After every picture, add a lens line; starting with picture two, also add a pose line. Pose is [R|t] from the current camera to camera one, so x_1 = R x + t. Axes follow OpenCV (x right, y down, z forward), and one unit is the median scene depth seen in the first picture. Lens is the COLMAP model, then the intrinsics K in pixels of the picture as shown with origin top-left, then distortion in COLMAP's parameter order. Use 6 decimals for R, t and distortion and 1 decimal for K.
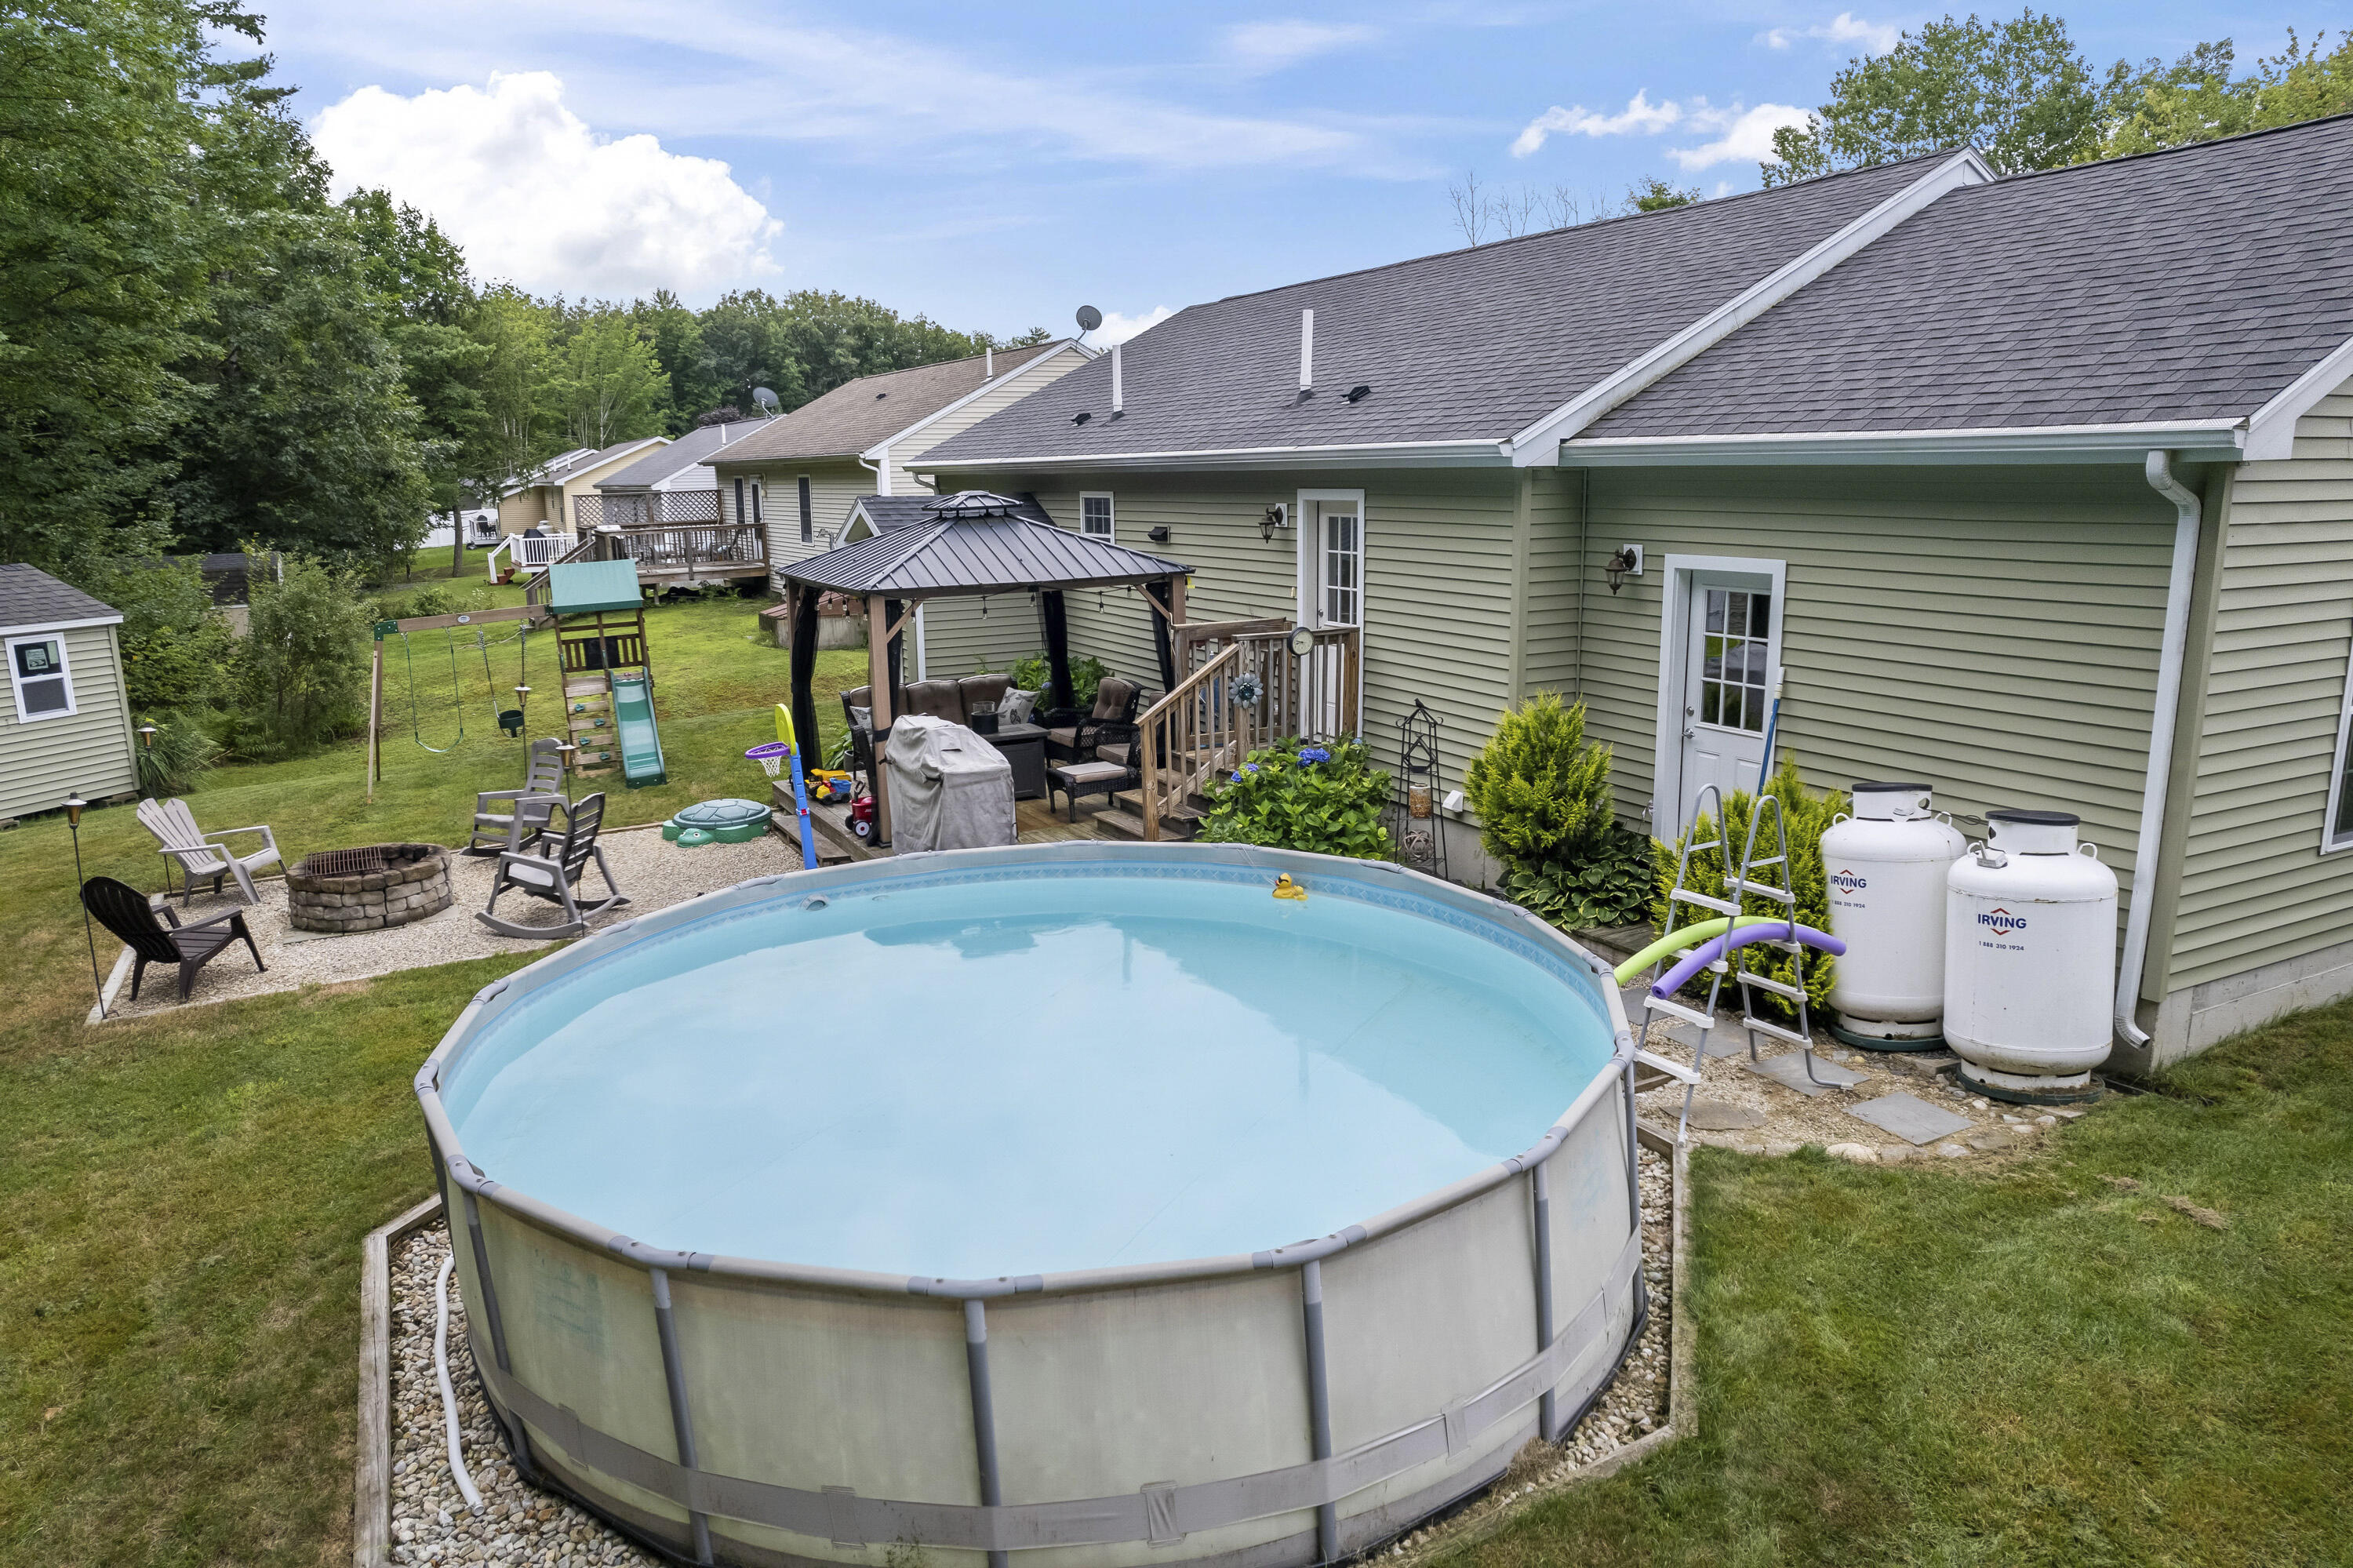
lens RADIAL K [[1548.8, 0, 1176.5], [0, 1548.8, 784.0], [0, 0, 1]] dist [-0.159748, 0.153599]
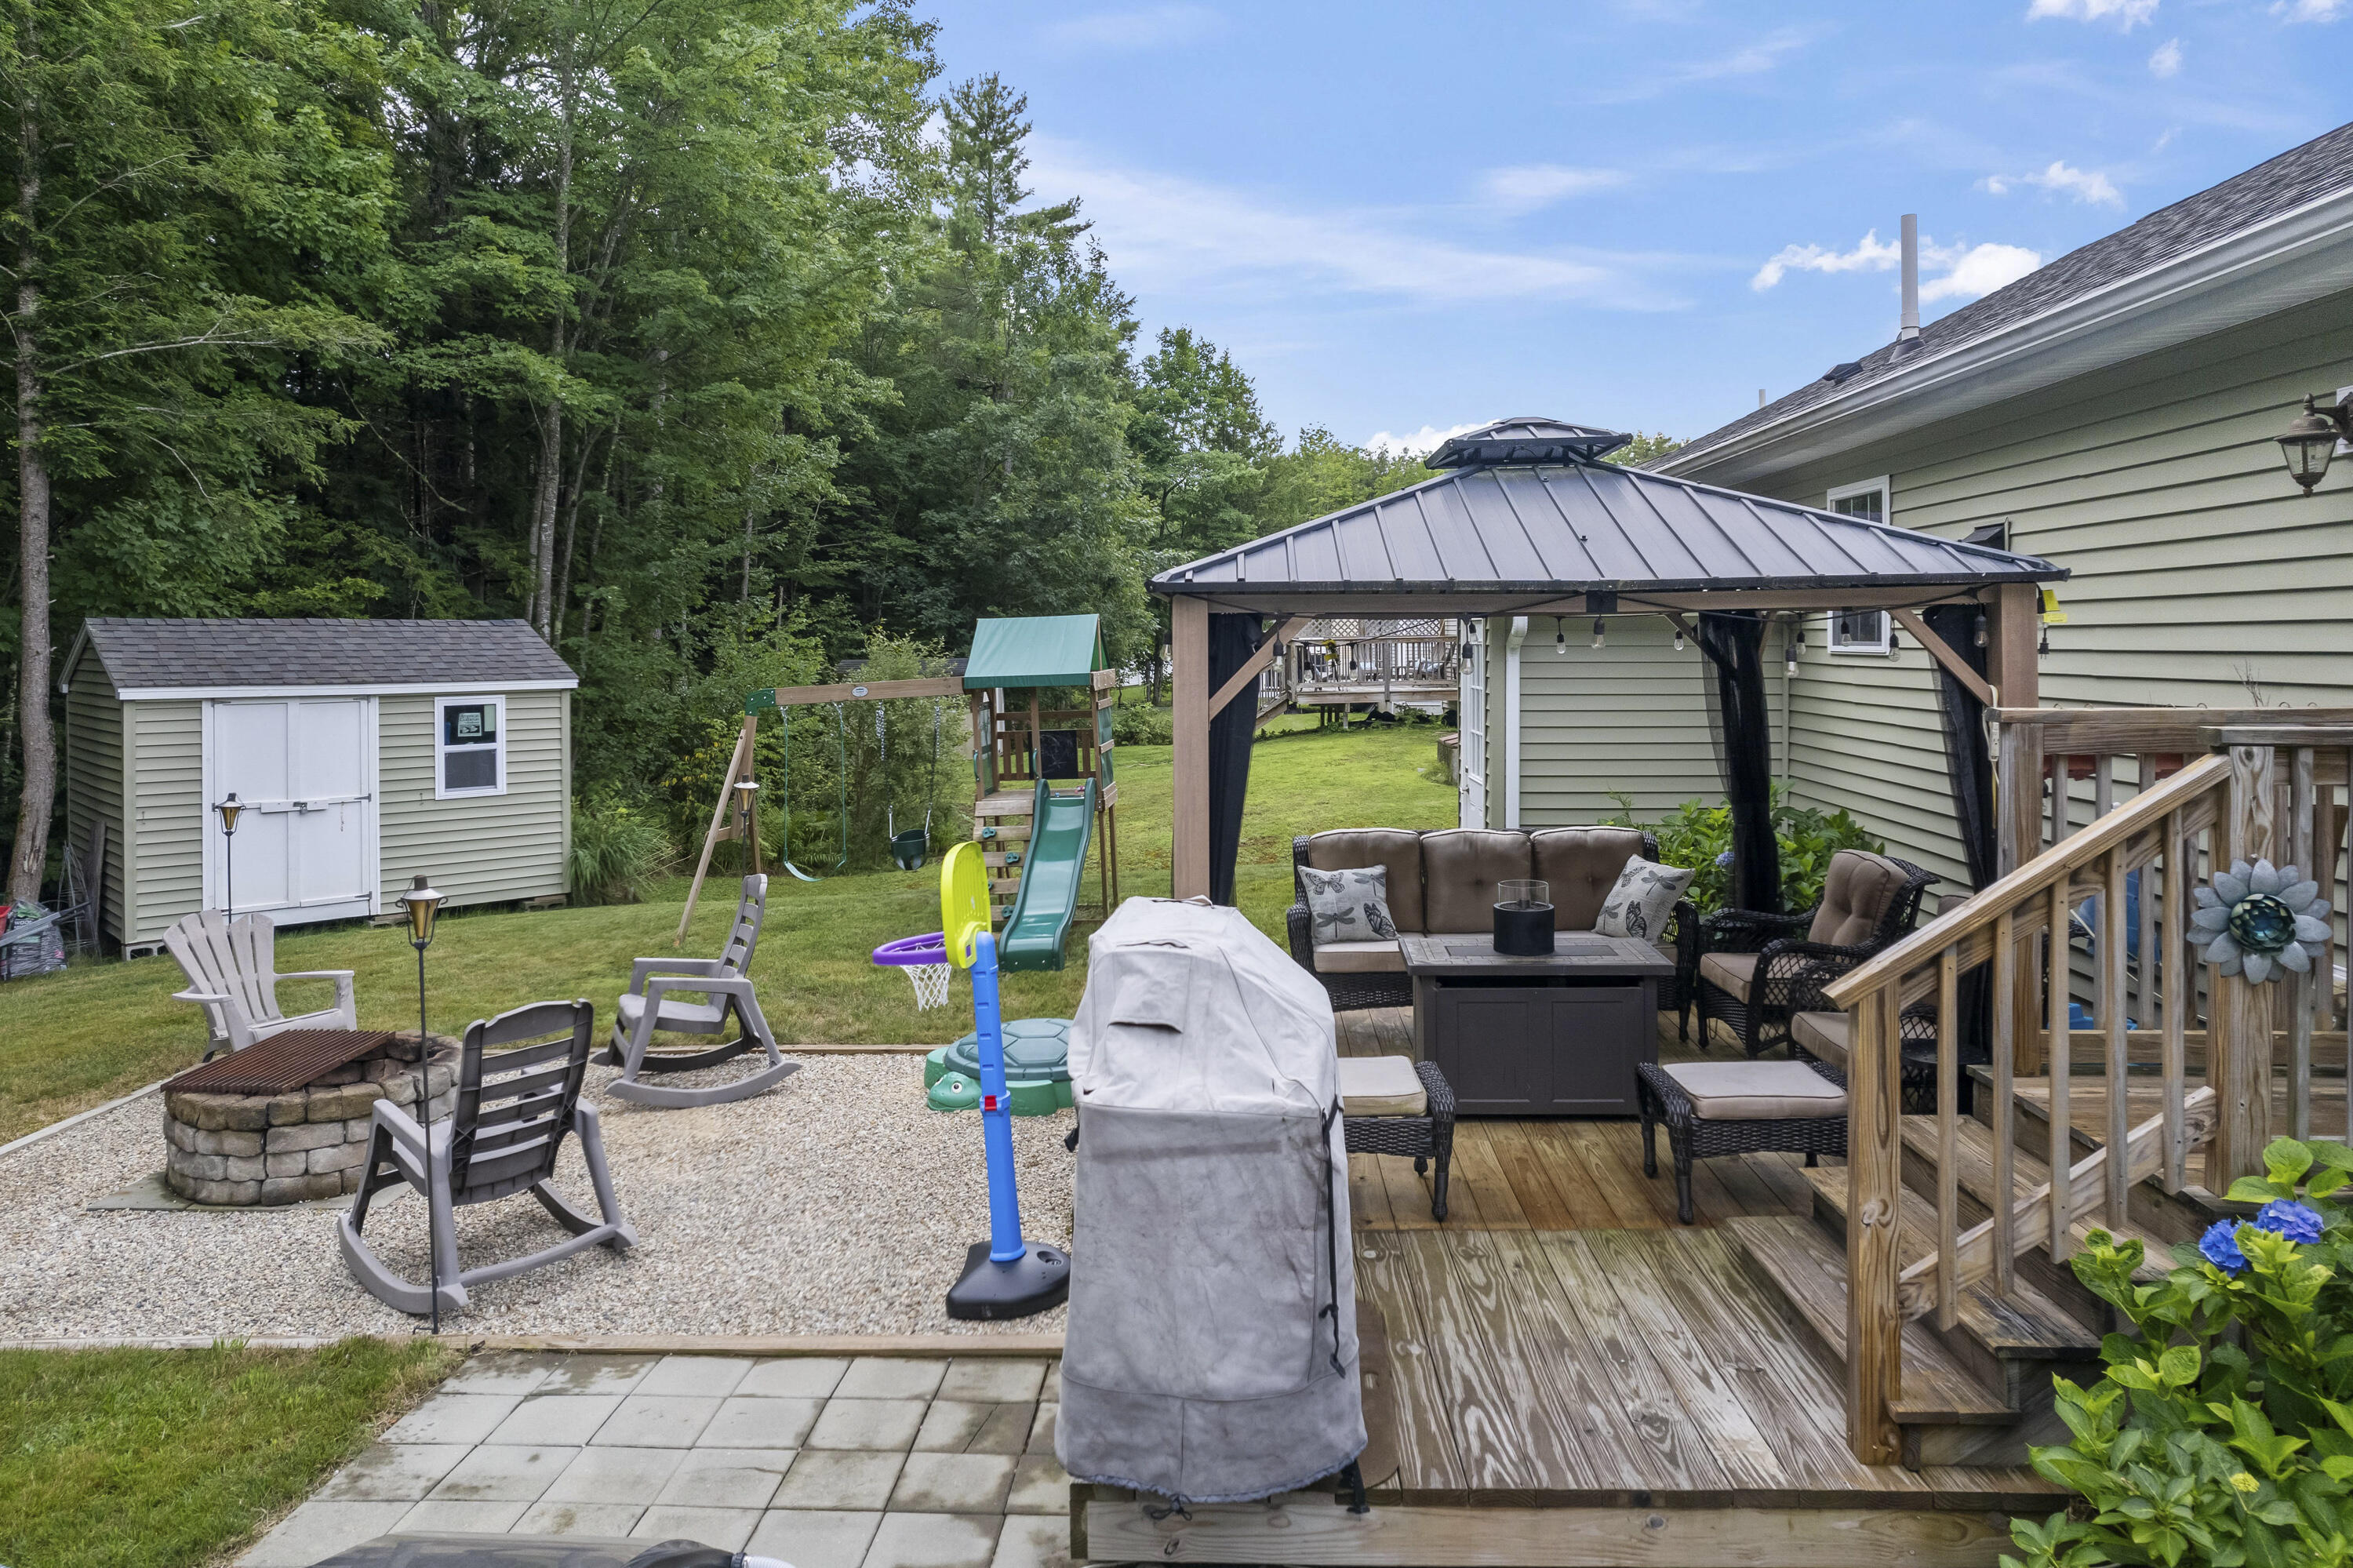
lens RADIAL K [[1532.2, 0, 1175.9], [0, 1532.2, 644.4], [0, 0, 1]] dist [-0.028118, 0.000591]
pose [[0.861088, 0.009574, -0.508365, 0.011273], [-0.107825, 0.980521, -0.164172, -0.033864], [0.496891, 0.196181, 0.845348, 0.517011]]
